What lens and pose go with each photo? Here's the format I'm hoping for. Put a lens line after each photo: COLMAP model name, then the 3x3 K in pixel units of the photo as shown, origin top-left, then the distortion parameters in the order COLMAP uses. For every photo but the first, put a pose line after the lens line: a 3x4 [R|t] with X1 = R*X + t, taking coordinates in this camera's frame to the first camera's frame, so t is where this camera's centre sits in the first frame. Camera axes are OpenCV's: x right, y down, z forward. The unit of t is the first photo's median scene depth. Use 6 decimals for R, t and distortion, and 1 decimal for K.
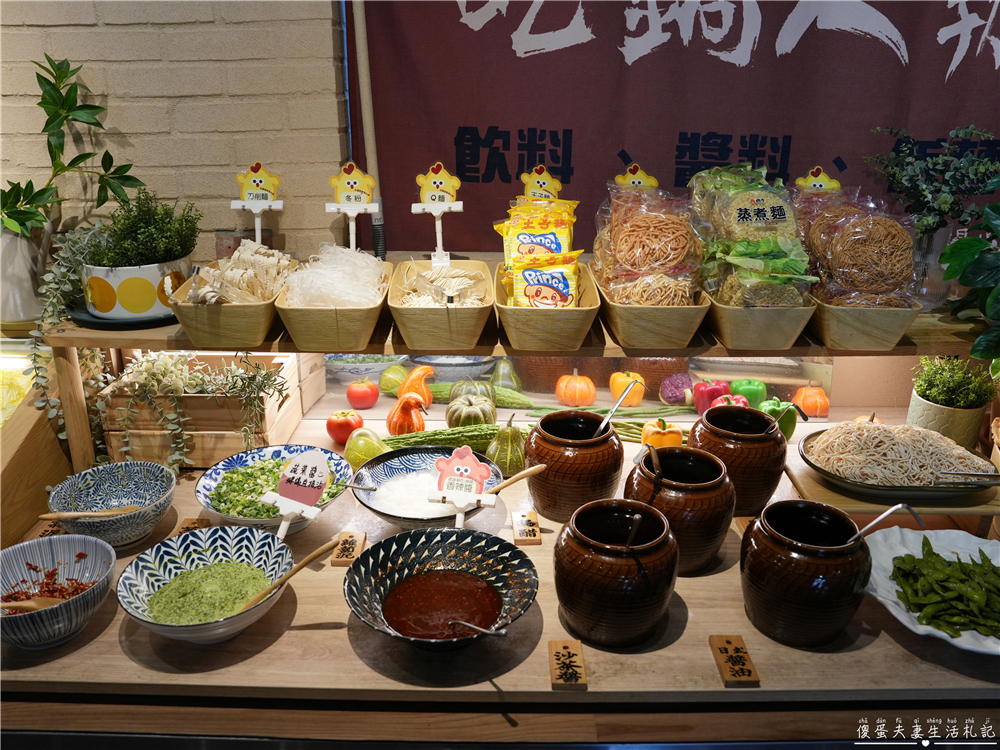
lens RADIAL K [[784.1, 0, 500.0], [0, 784.1, 375.0], [0, 0, 1]] dist [-0.125871, 0.107205]
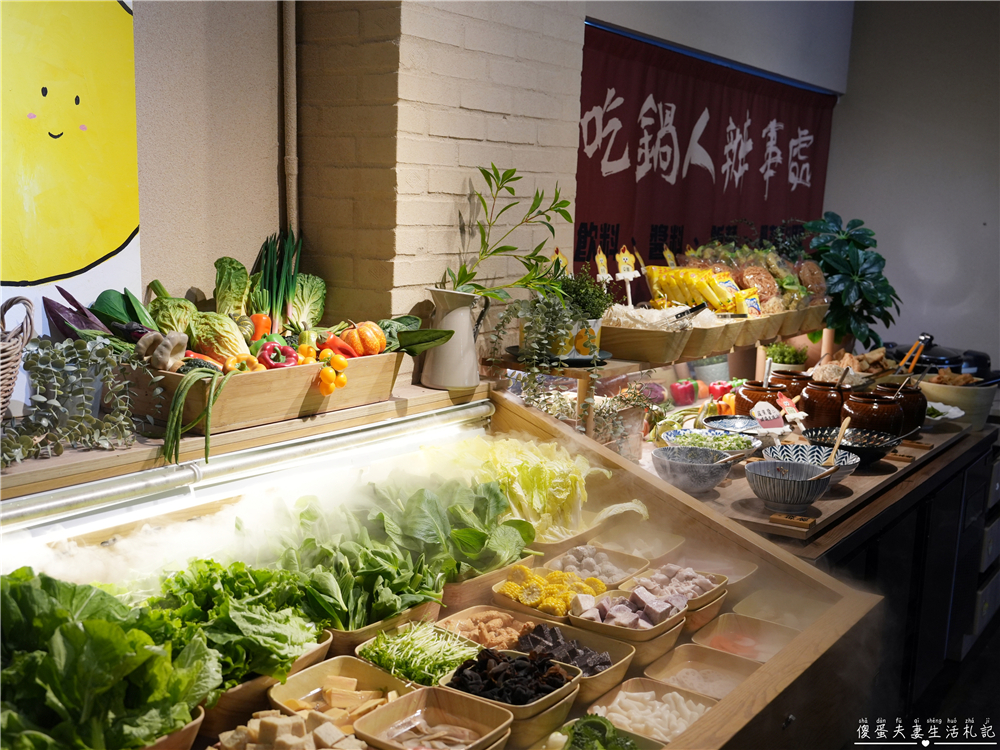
lens RADIAL K [[1090.1, 0, 500.0], [0, 1090.1, 375.0], [0, 0, 1]] dist [-0.000814, -0.001882]
pose [[0.577691, -0.116842, 0.807850, -1.888411], [0.254851, 0.966045, -0.042521, -0.004083], [-0.775451, 0.230445, 0.587853, 0.006409]]
